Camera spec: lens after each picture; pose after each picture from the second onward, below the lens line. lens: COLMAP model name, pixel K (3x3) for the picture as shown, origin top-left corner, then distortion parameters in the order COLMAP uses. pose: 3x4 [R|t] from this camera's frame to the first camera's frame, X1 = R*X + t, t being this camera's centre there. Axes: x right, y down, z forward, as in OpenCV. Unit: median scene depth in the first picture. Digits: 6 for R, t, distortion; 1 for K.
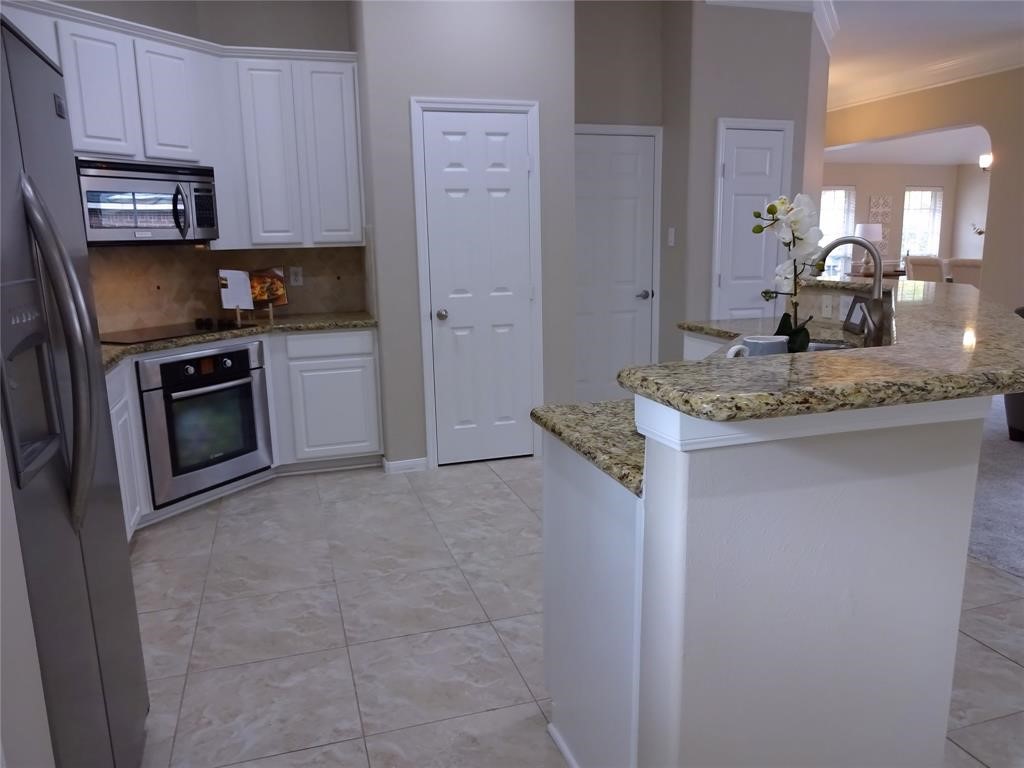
lens RADIAL K [[748.4, 0, 512.0], [0, 748.4, 384.0], [0, 0, 1]] dist [-0.003678, -0.003418]
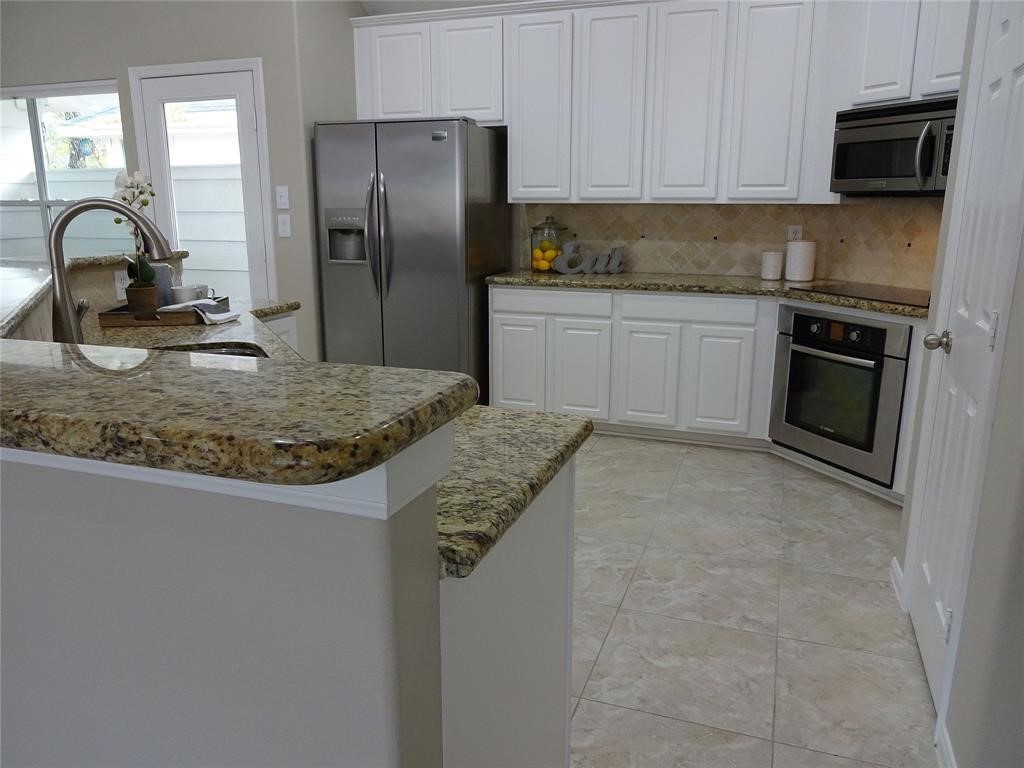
lens RADIAL K [[752.7, 0, 512.0], [0, 752.7, 384.0], [0, 0, 1]] dist [-0.009178, -0.005849]
pose [[-0.610770, 0.205221, -0.764751, 0.489437], [-0.134555, 0.924881, 0.355655, -0.211636], [0.780291, 0.320125, -0.537276, 1.069448]]
